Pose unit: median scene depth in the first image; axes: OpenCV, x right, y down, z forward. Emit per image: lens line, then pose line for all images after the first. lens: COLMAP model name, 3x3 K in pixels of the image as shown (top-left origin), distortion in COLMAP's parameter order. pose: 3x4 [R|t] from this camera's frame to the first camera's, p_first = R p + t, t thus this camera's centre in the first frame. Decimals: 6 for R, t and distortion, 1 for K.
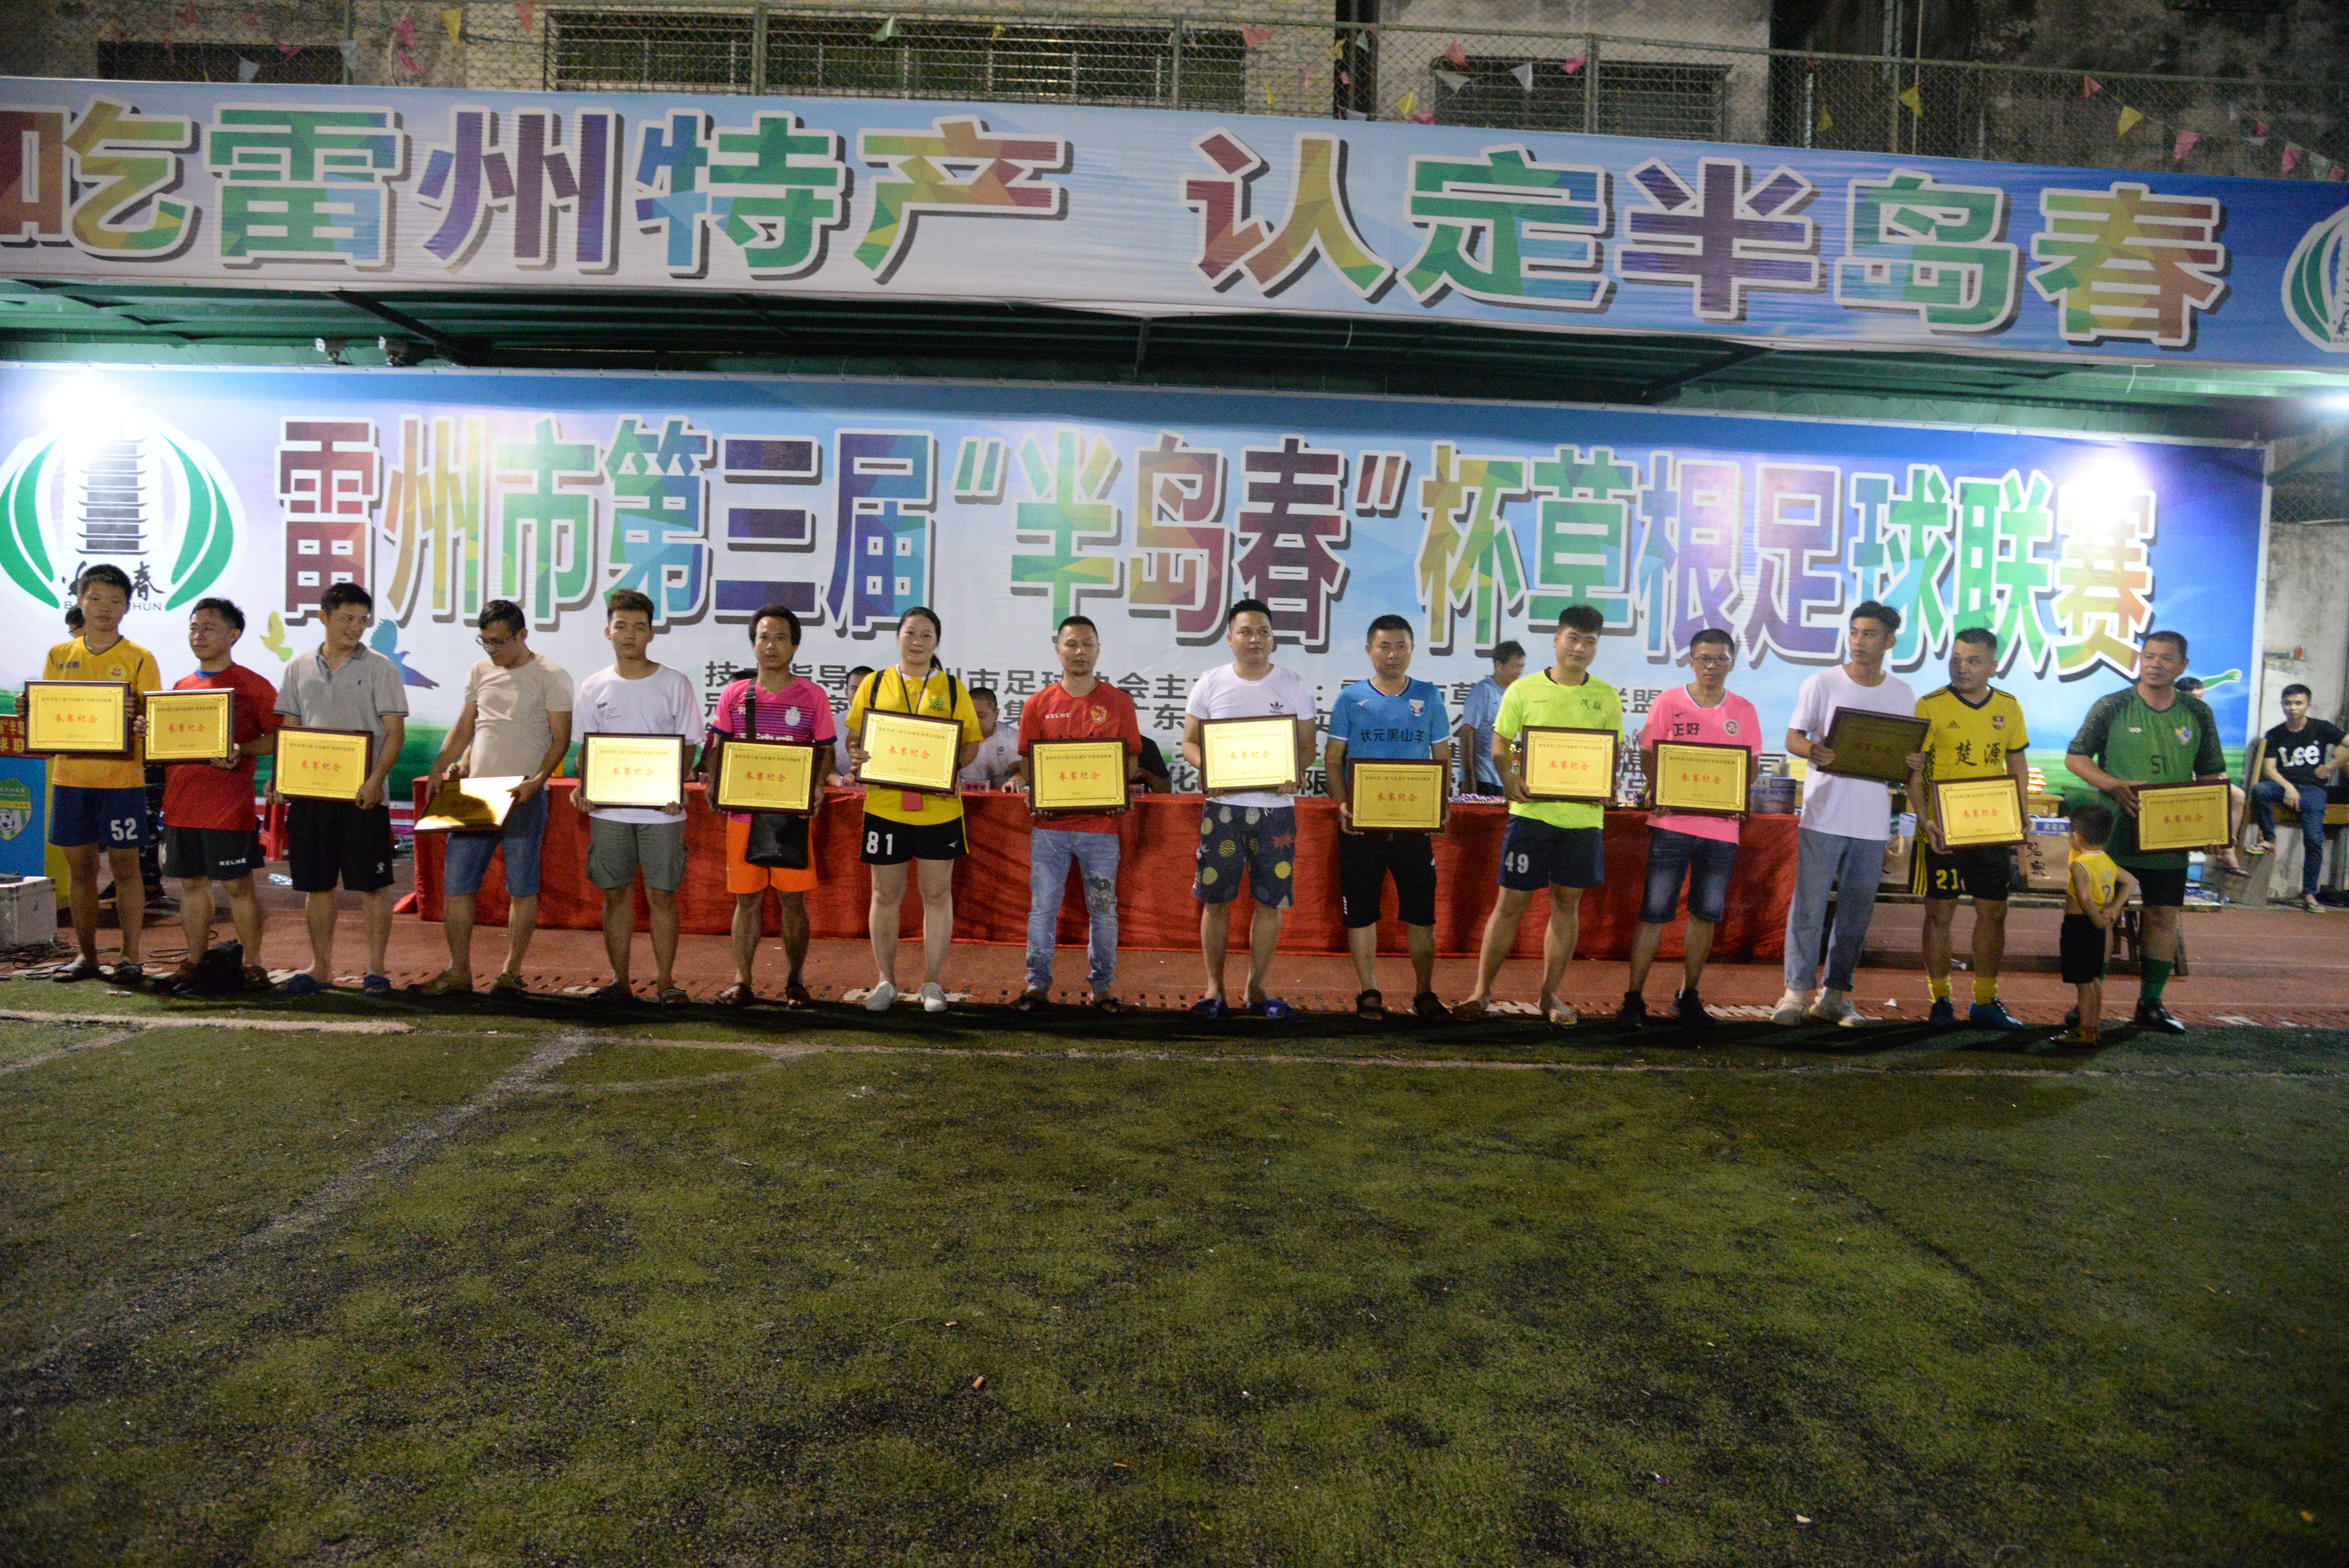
lens RADIAL K [[1698.0, 0, 1172.8], [0, 1698.0, 833.8], [0, 0, 1]] dist [-0.124389, 0.073075]
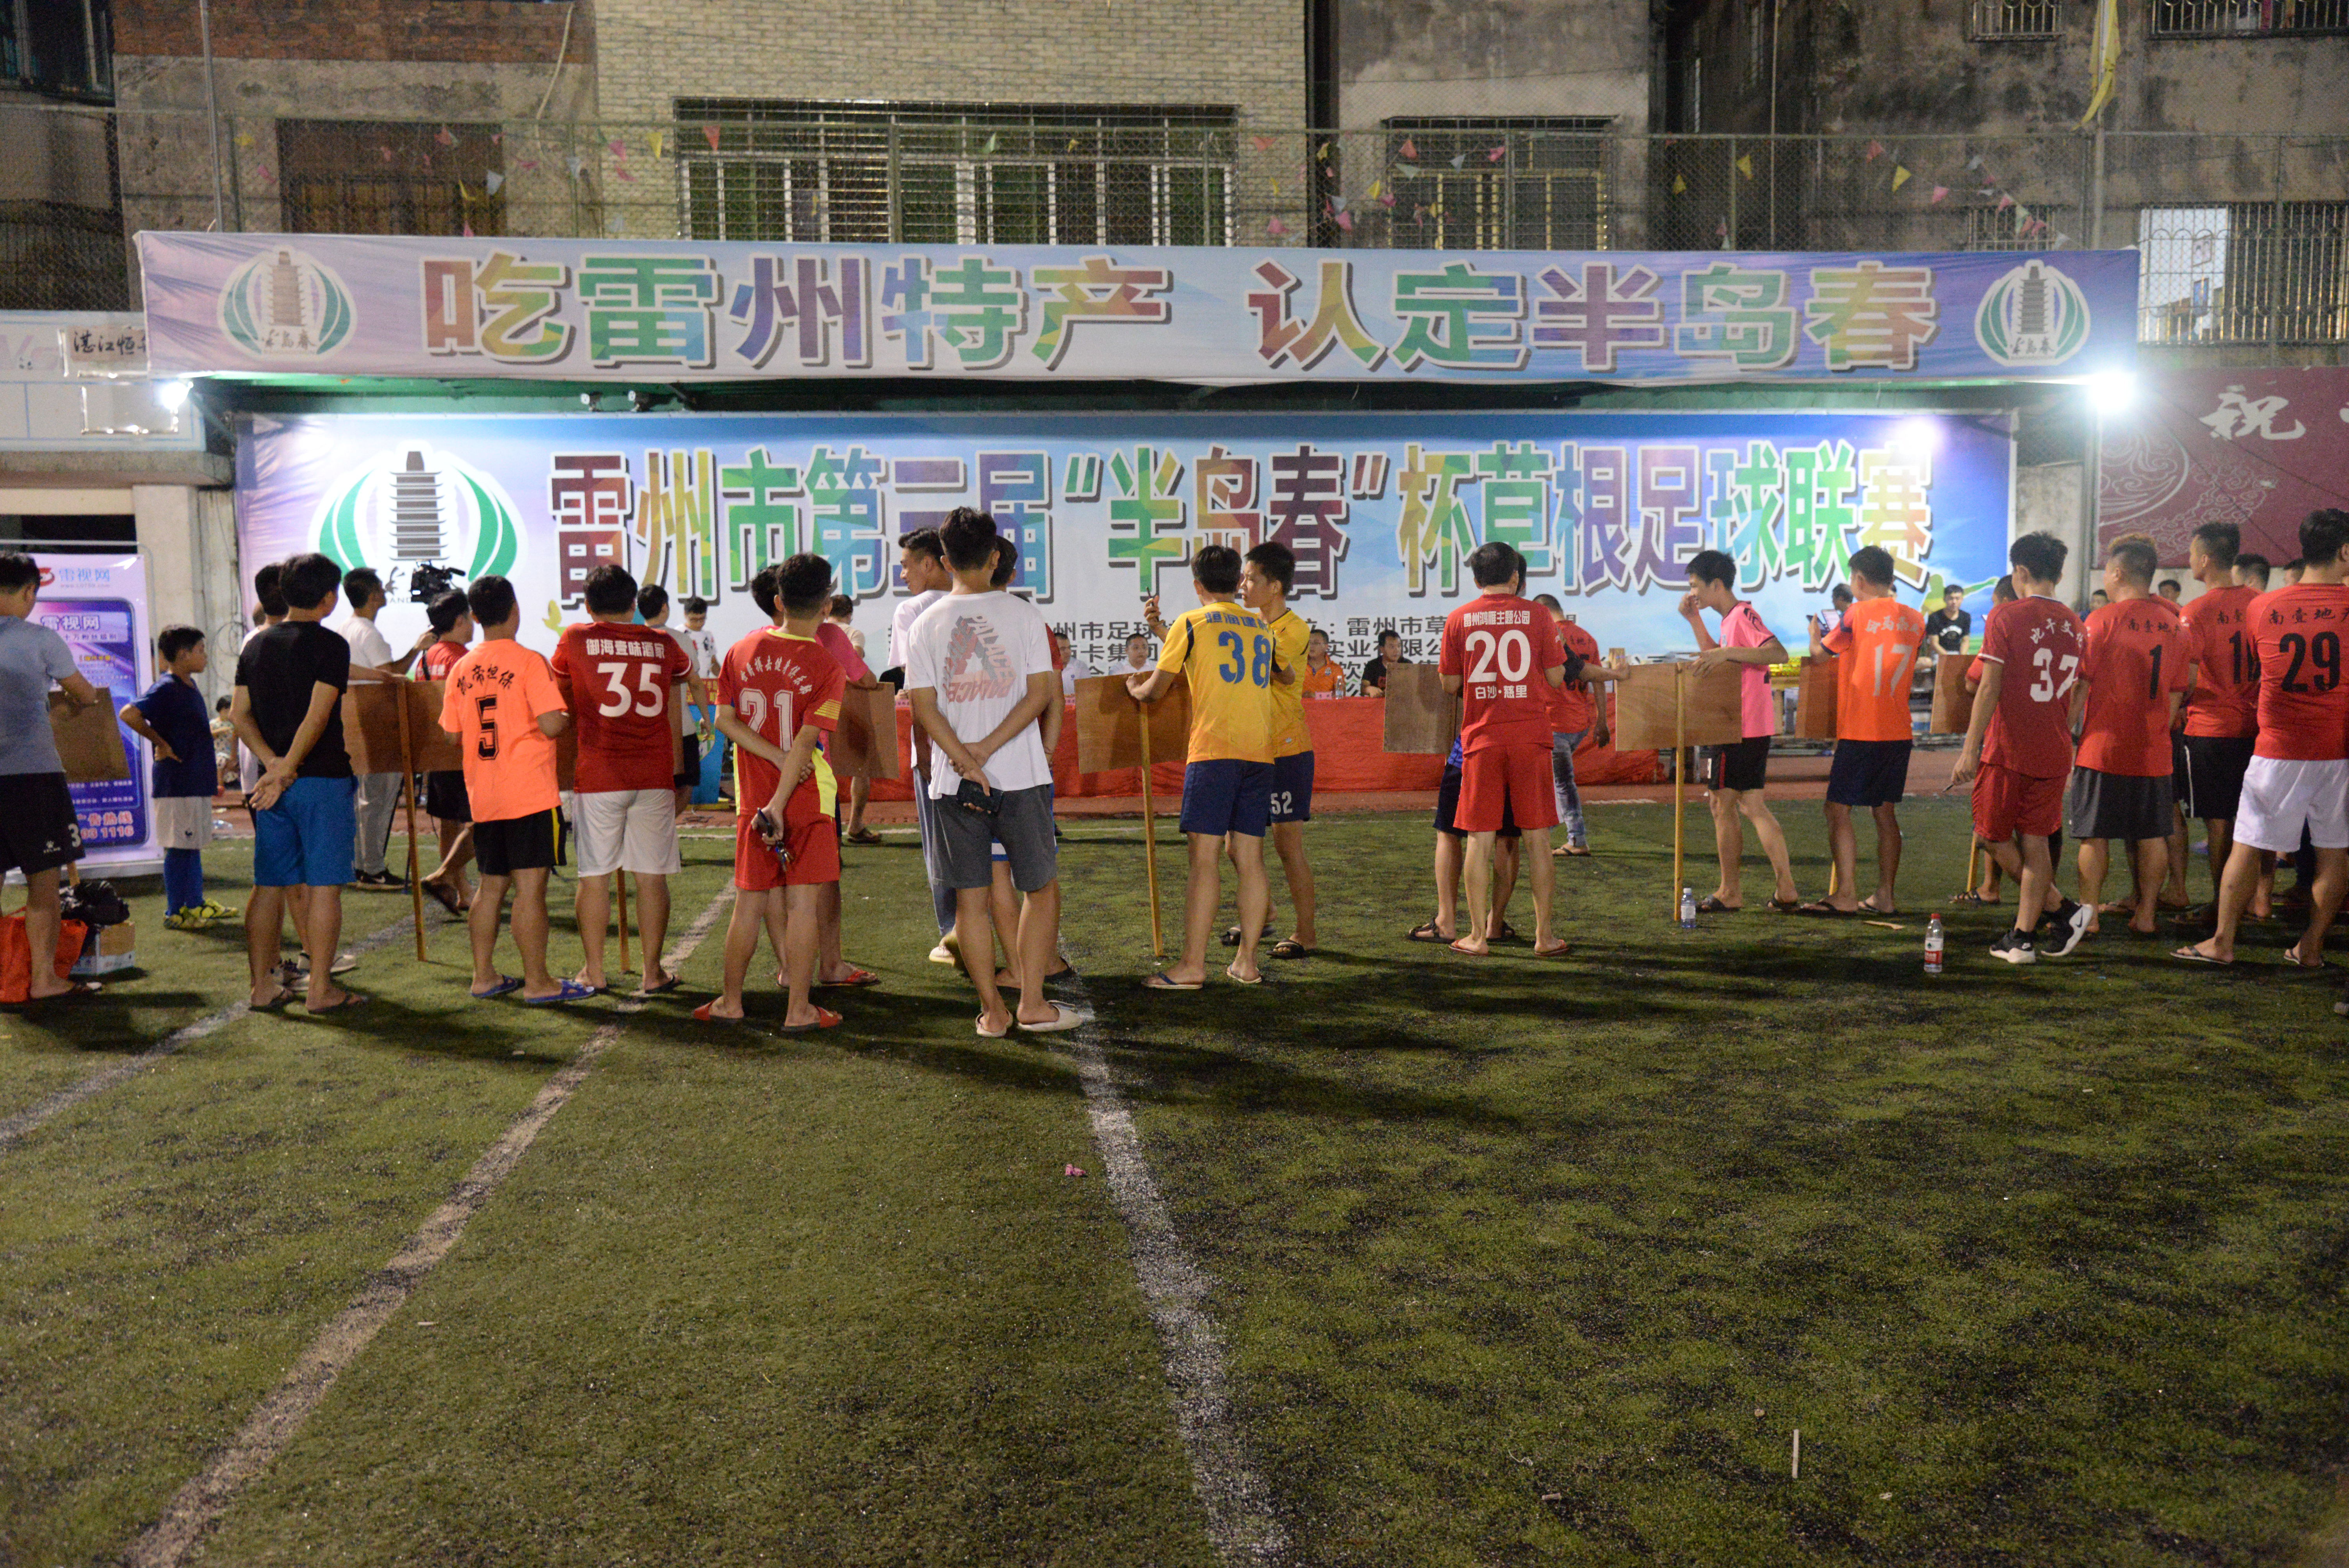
lens RADIAL K [[2245.5, 0, 1178.3], [0, 2245.5, 861.2], [0, 0, 1]] dist [-0.020228, -0.003319]
pose [[0.995164, -0.054220, 0.081913, -0.204540], [0.052166, 0.998273, 0.027005, 0.052502], [-0.083235, -0.022601, 0.996274, -0.847649]]
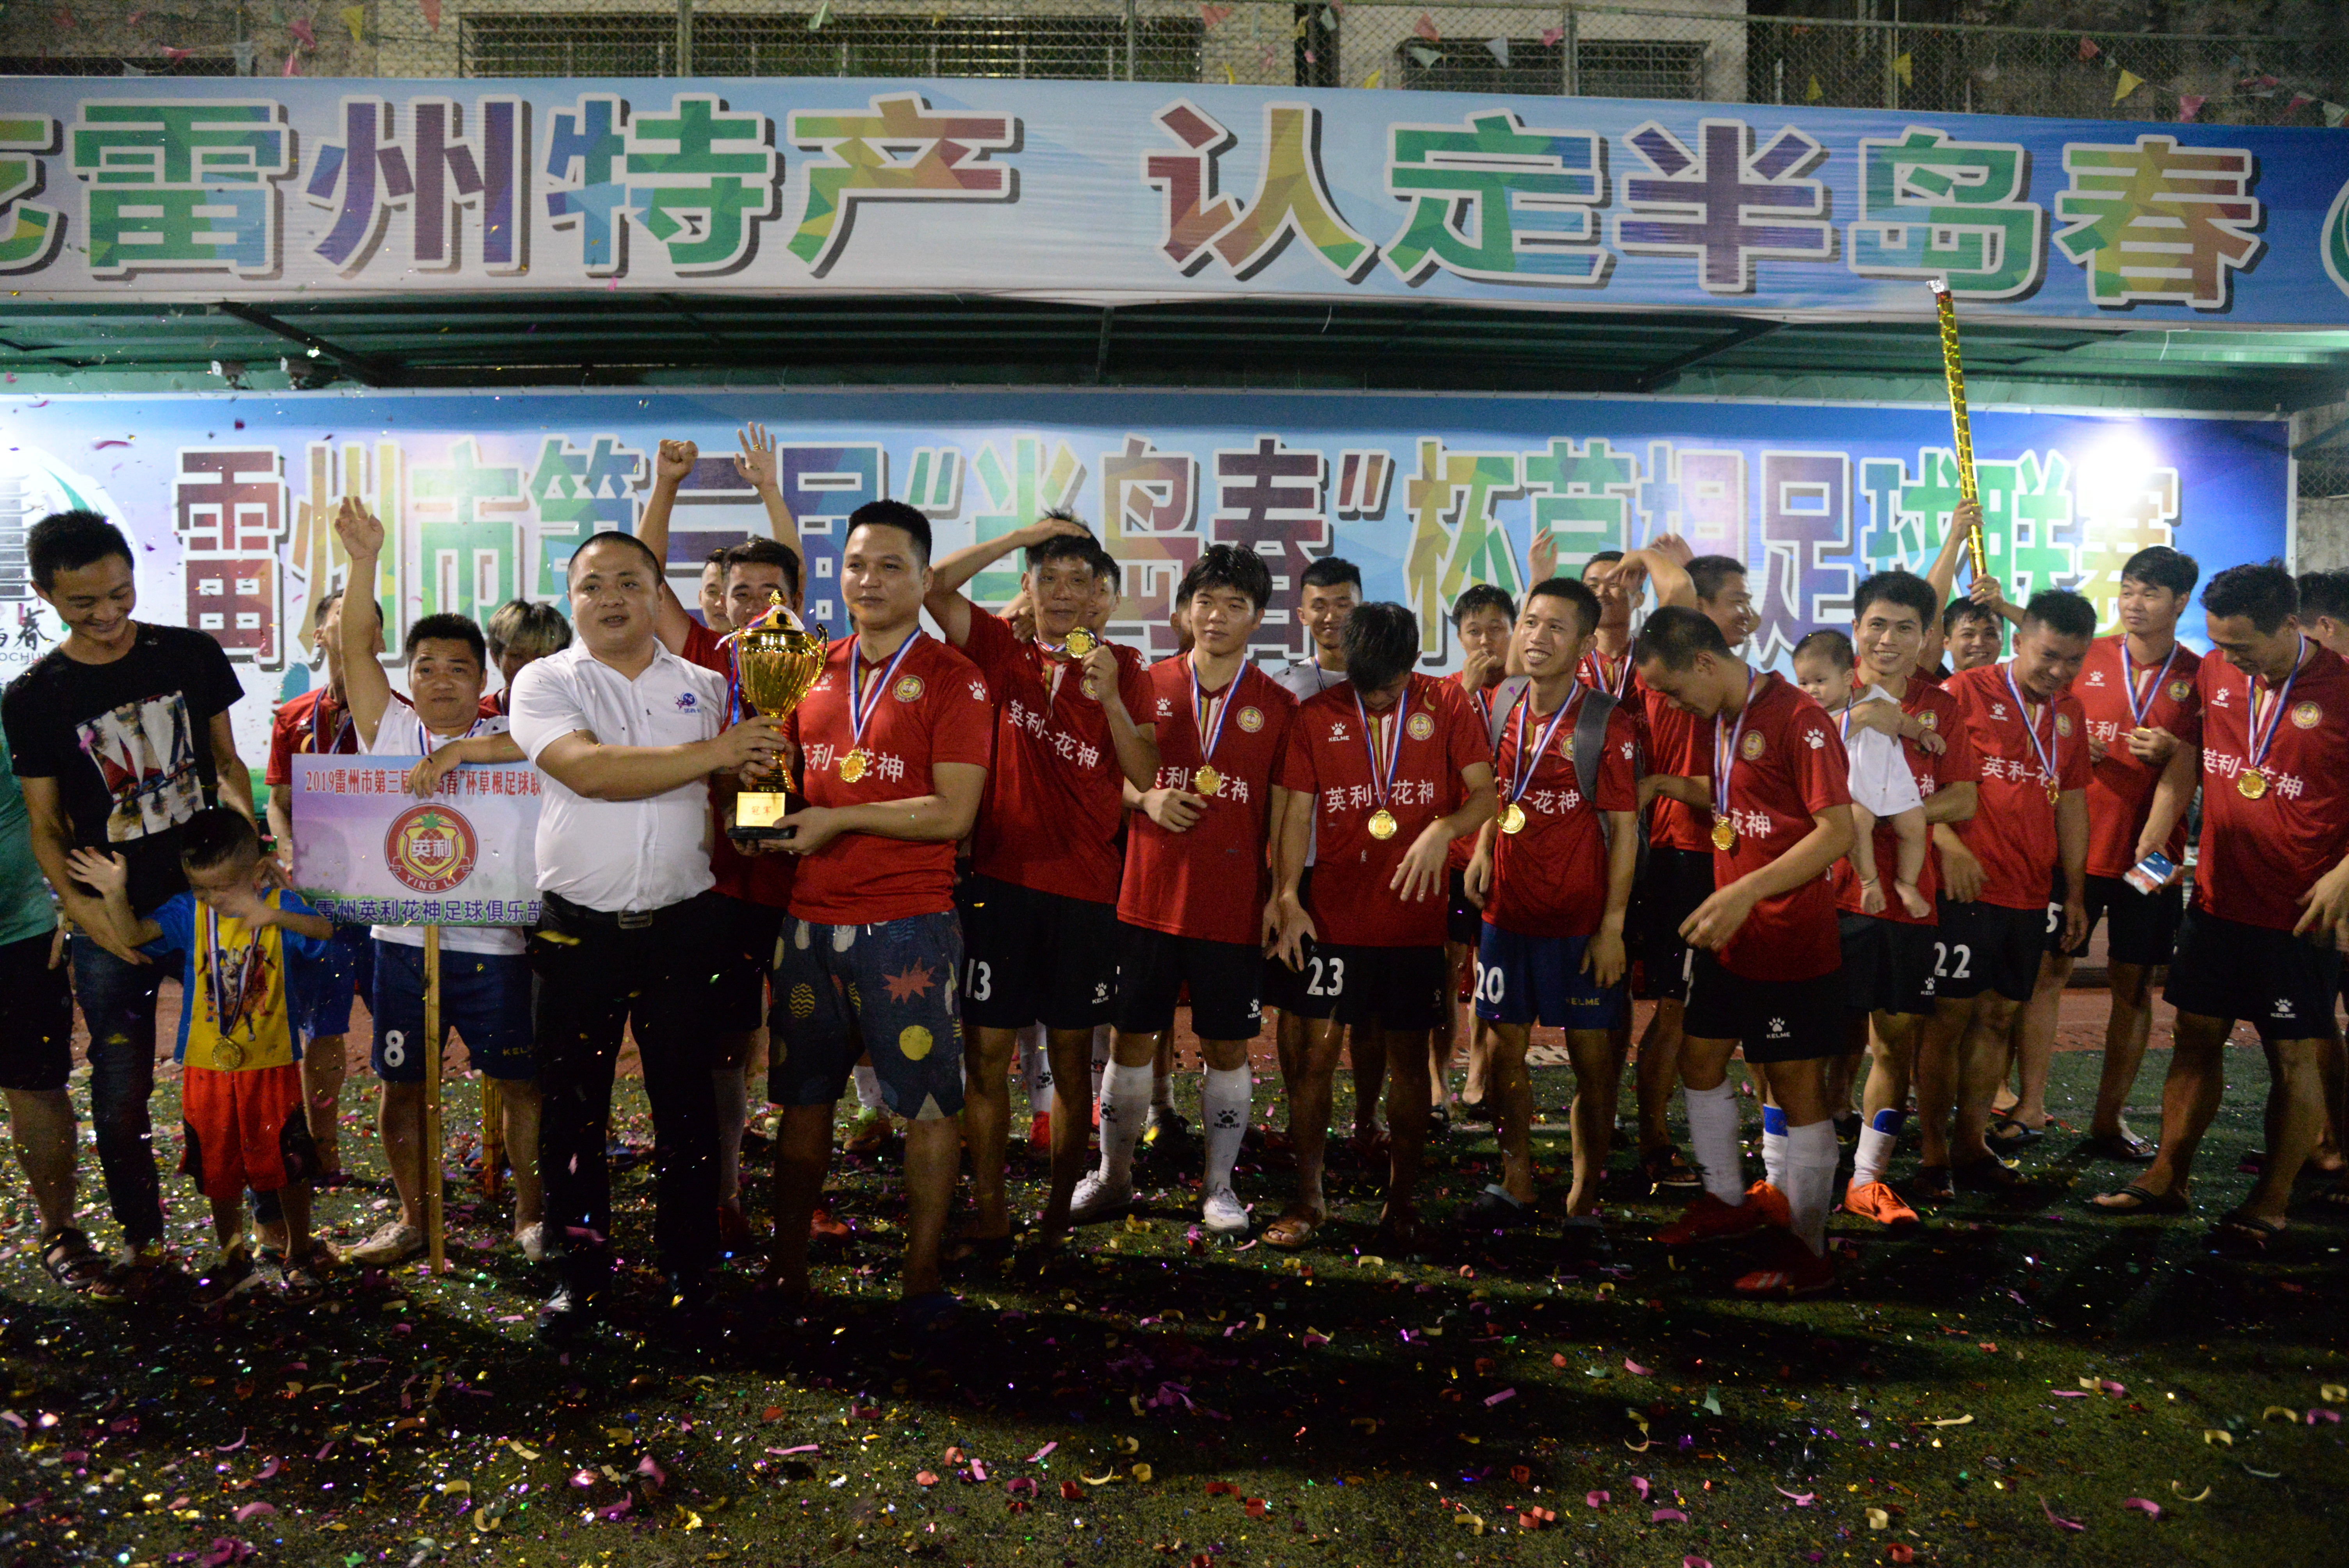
lens RADIAL K [[1683.8, 0, 1180.5], [0, 1683.8, 826.5], [0, 0, 1]] dist [-0.121053, 0.068368]
pose [[0.999187, -0.033644, 0.022192, -0.005268], [0.034063, 0.999244, -0.018762, -0.004021], [-0.021544, 0.019503, 0.999578, 0.078303]]
